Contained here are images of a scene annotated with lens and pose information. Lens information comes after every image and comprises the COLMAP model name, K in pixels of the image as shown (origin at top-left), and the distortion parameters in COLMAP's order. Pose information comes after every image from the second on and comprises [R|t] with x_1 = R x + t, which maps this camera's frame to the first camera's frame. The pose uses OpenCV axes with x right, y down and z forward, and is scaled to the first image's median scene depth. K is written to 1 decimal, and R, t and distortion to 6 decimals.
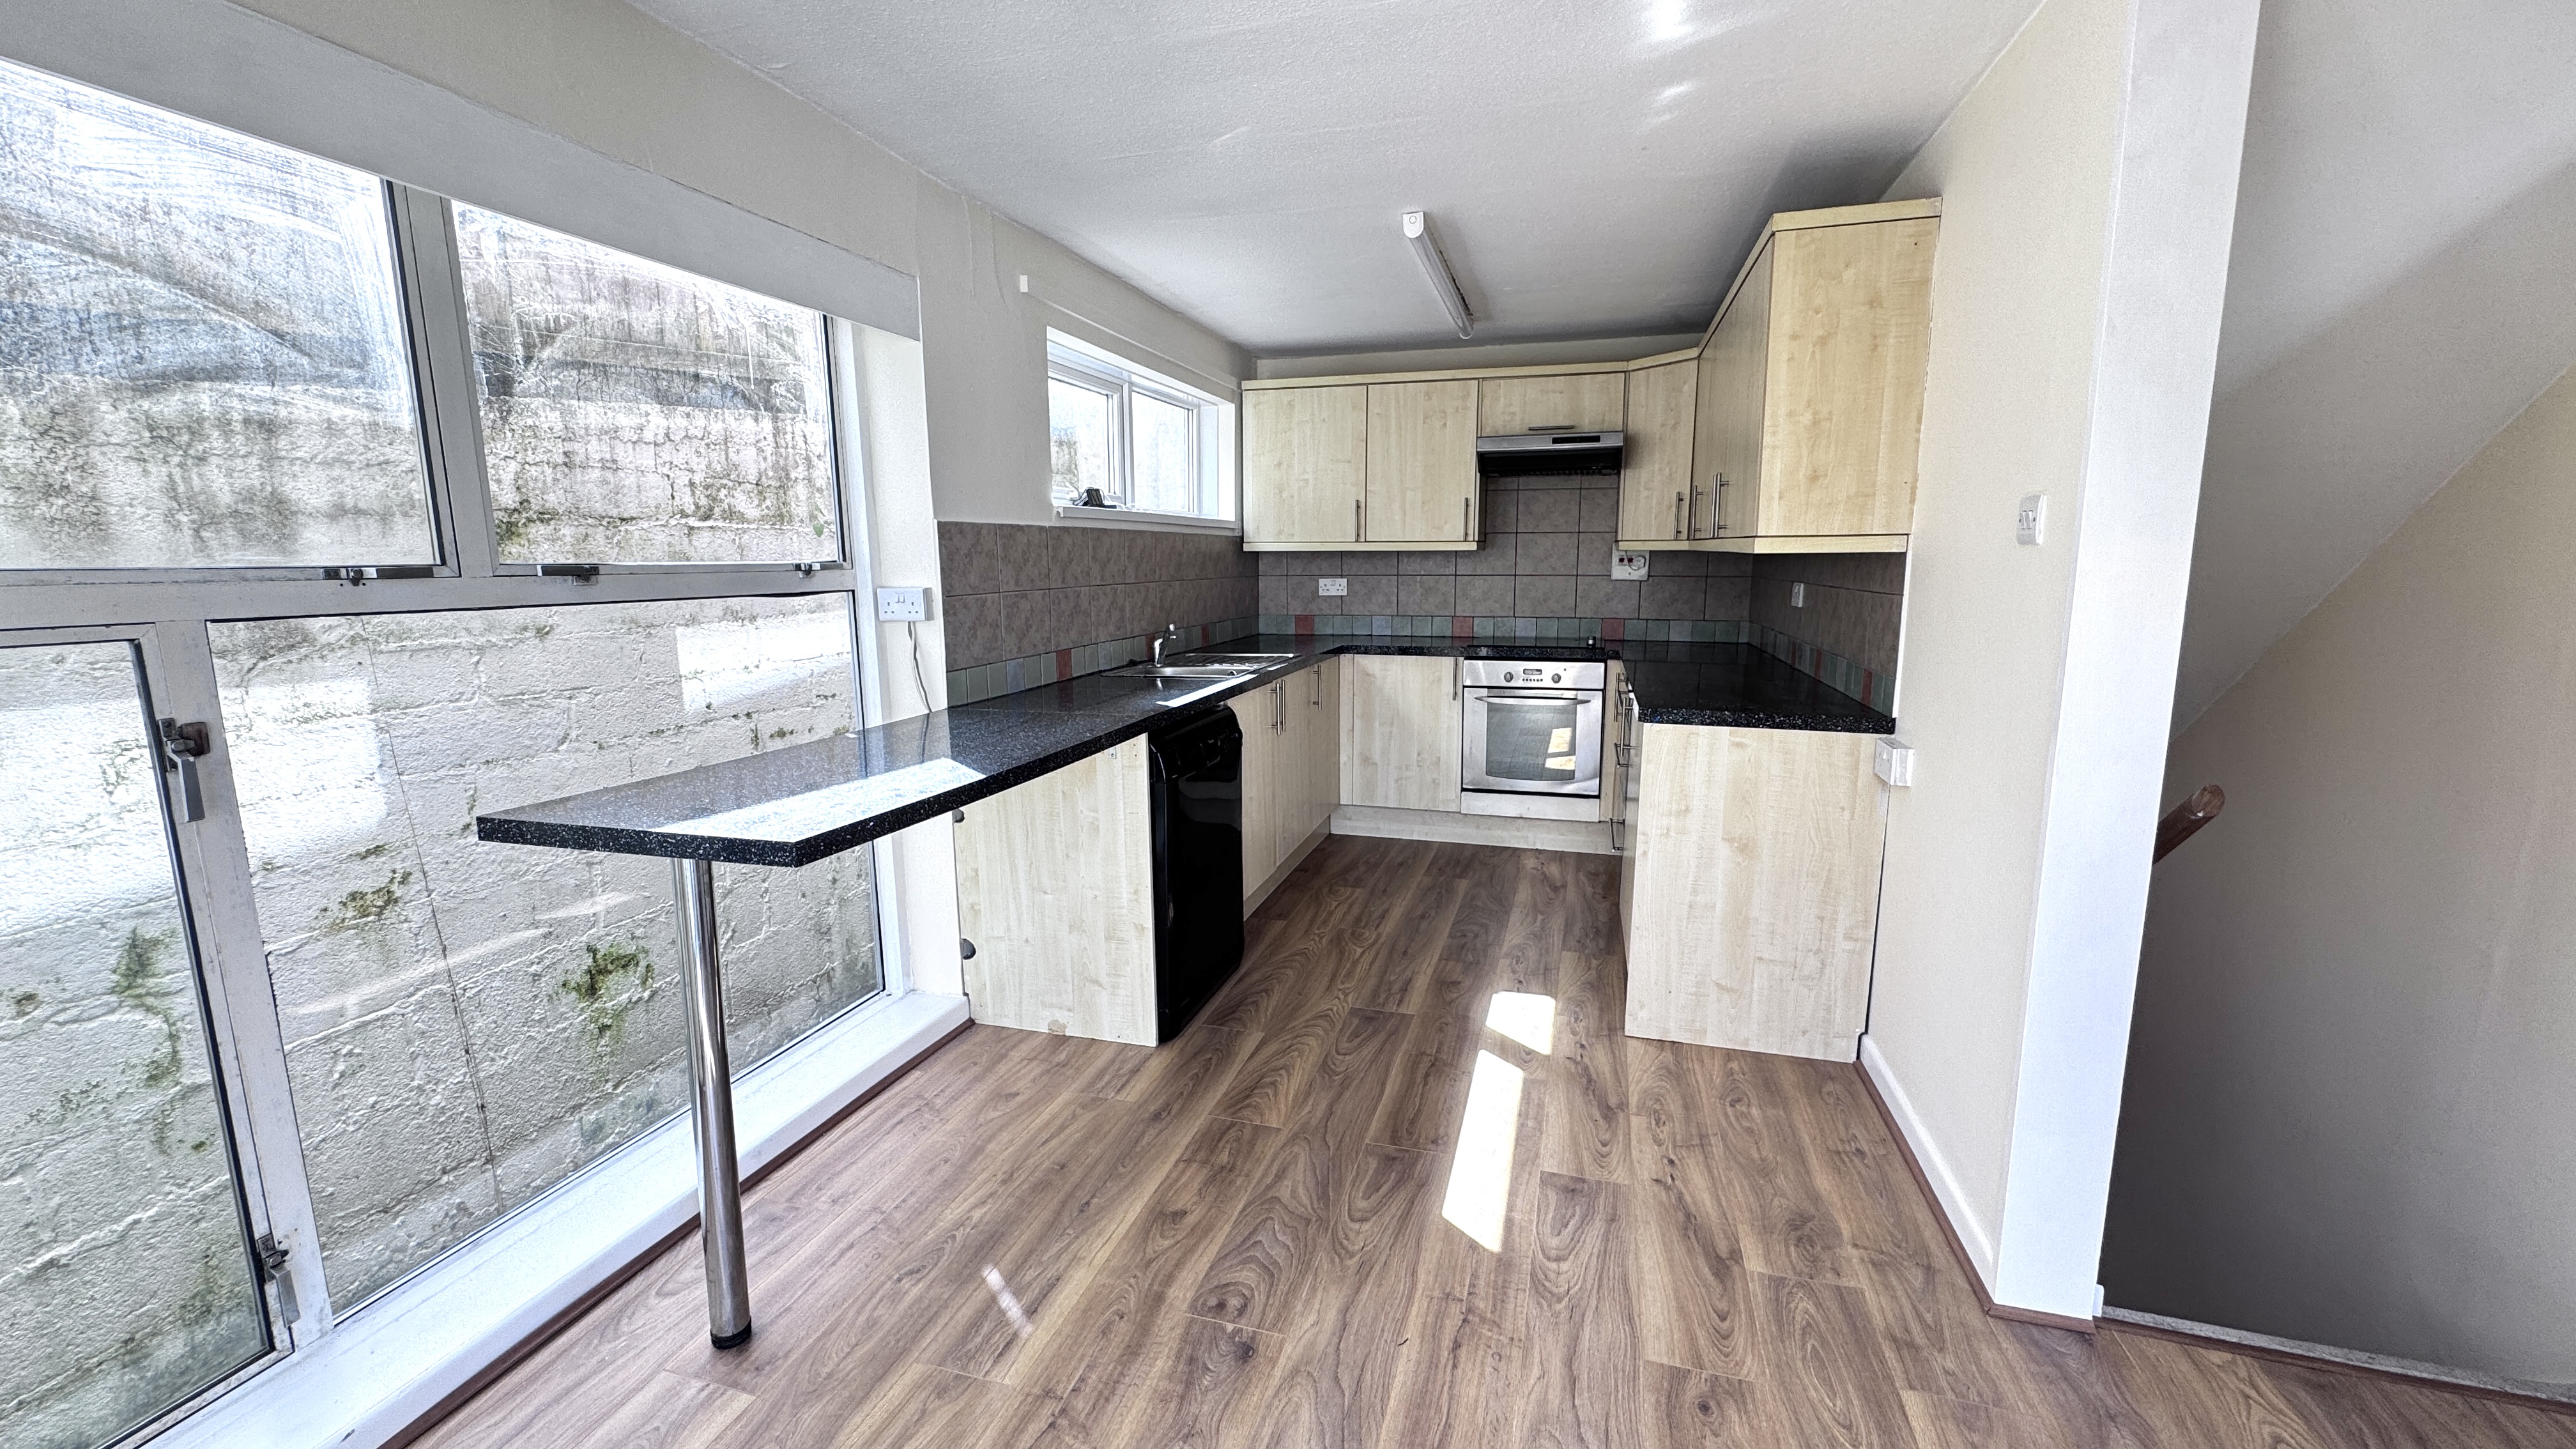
lens RADIAL K [[1027.9, 0, 1288.0], [0, 1027.9, 724.5], [0, 0, 1]] dist [-0.002573, 0.000110]
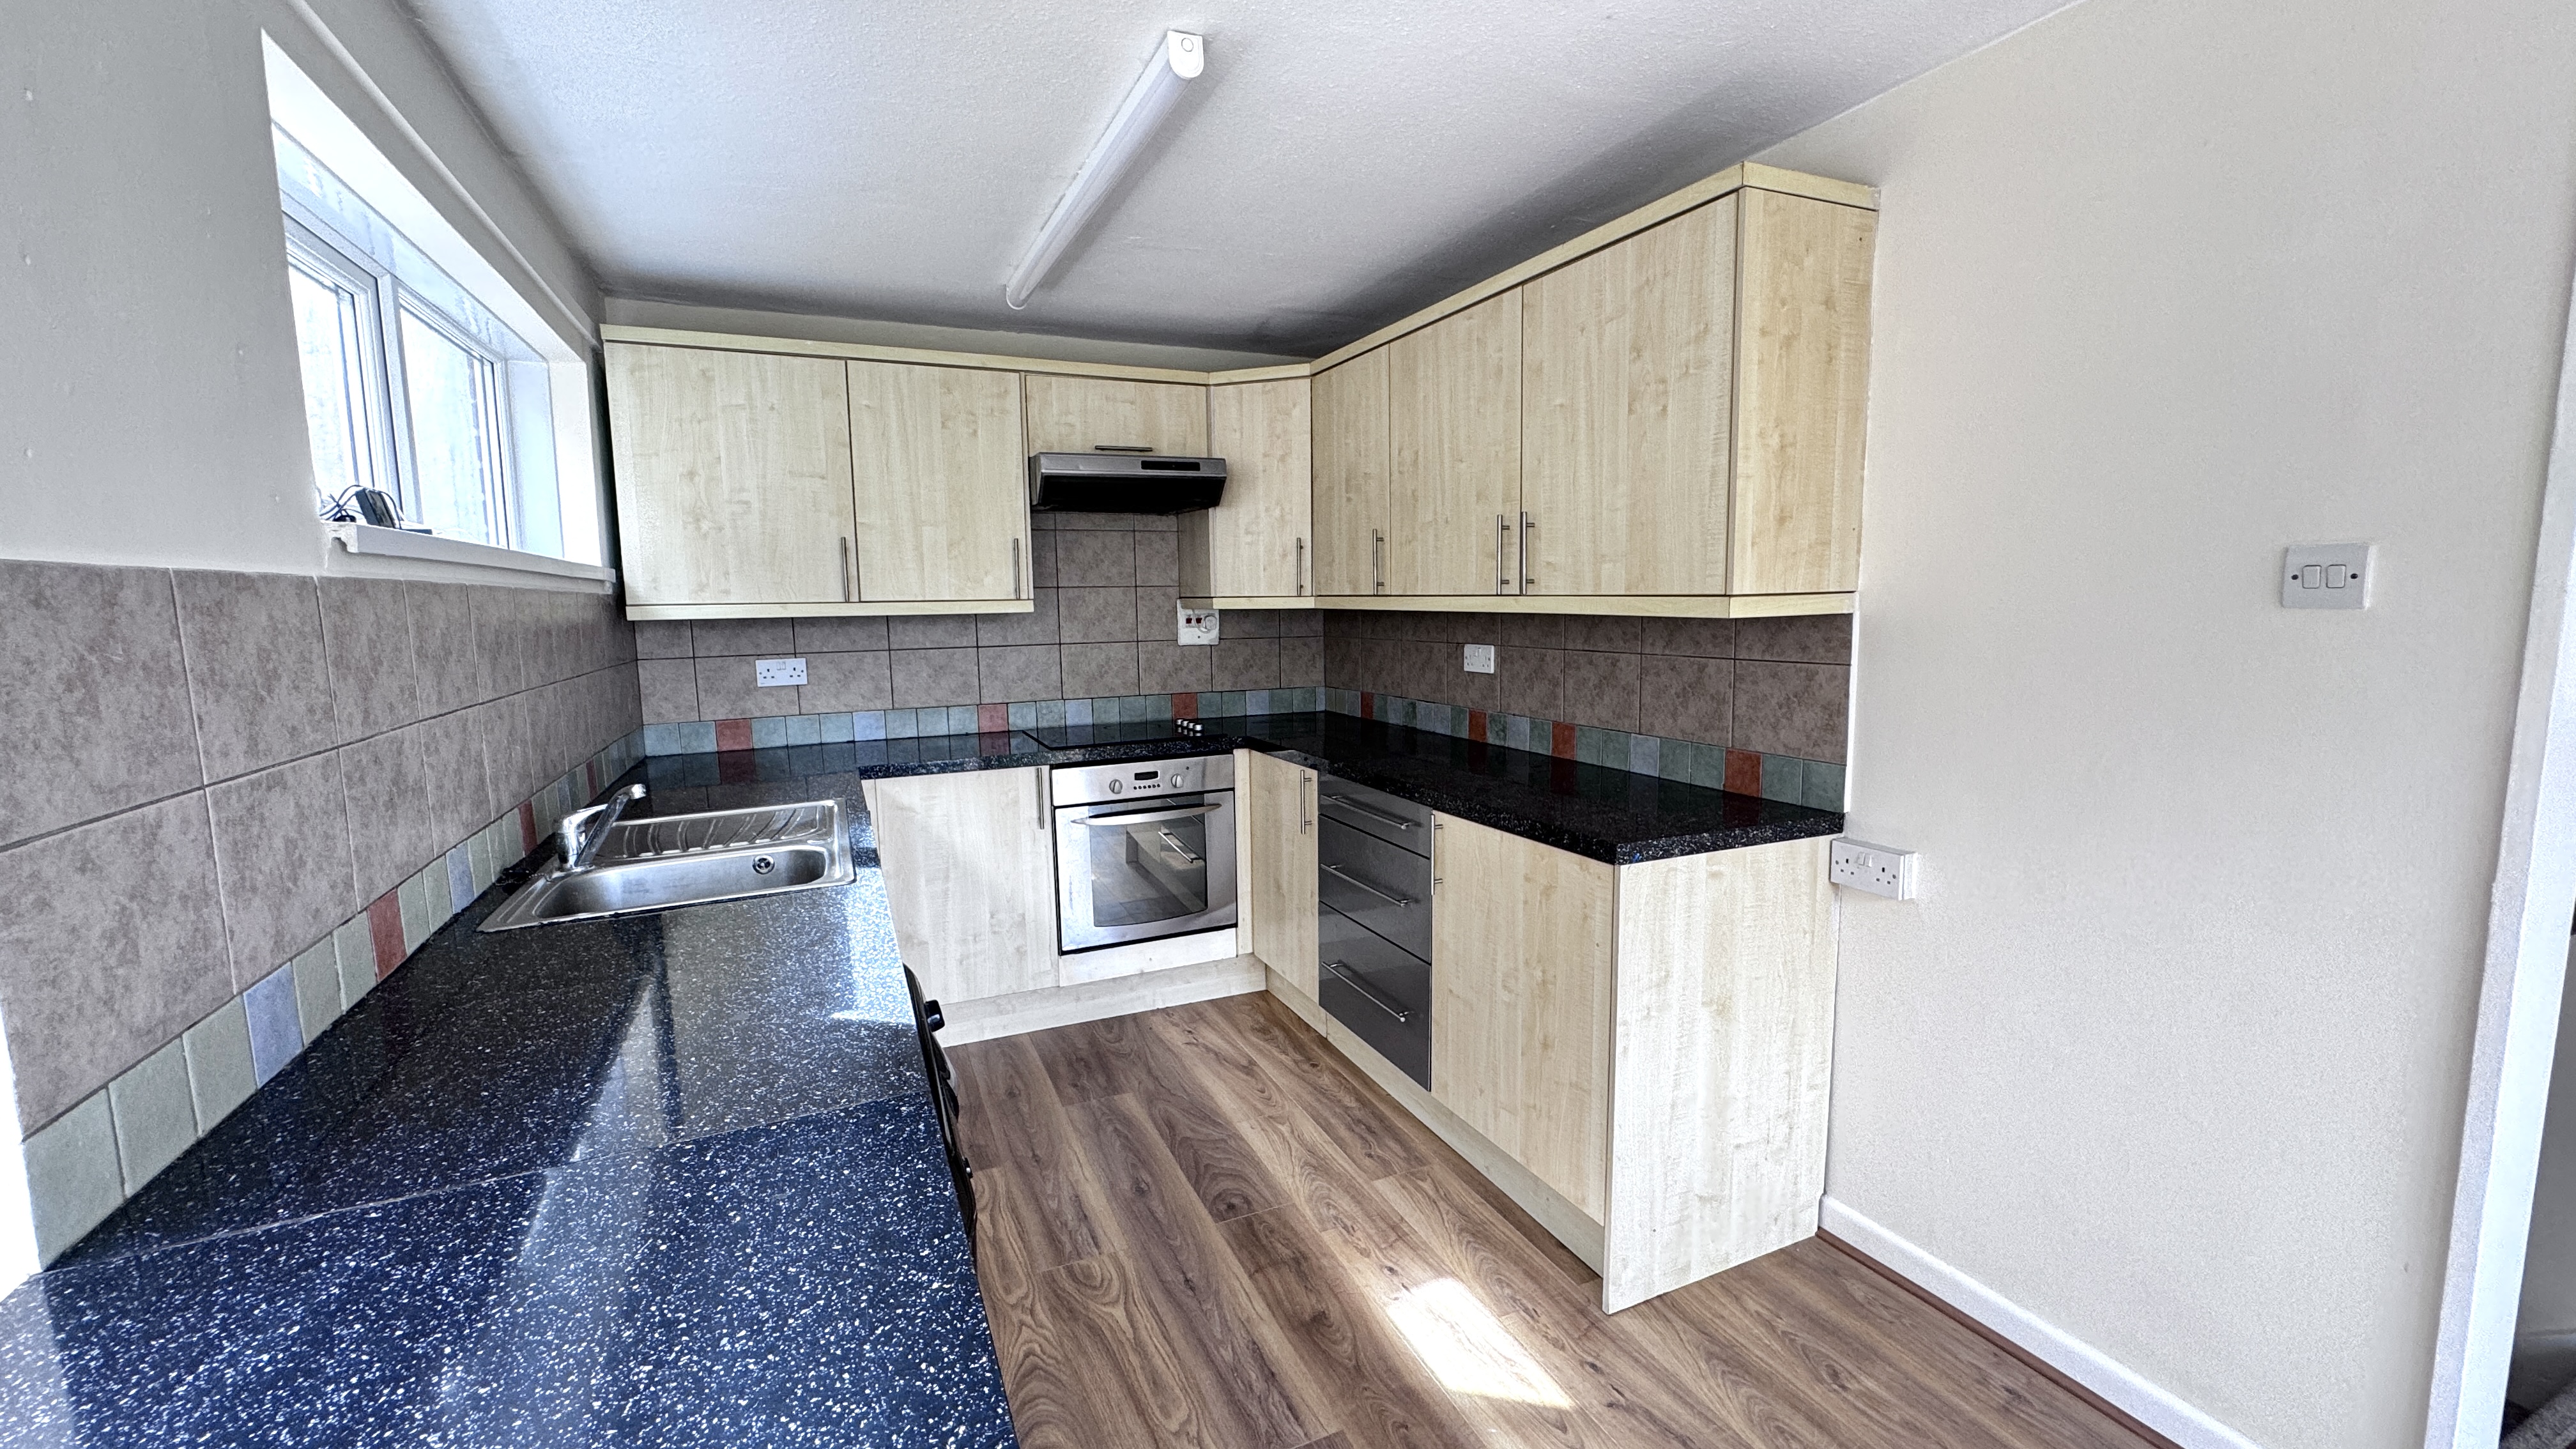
lens RADIAL K [[1027.9, 0, 1288.0], [0, 1027.9, 724.5], [0, 0, 1]] dist [-0.002573, 0.000110]
pose [[0.757798, -0.088847, 0.646412, -0.159357], [0.119987, 0.992767, -0.004210, -0.073696], [-0.641362, 0.080751, 0.762977, 0.379008]]
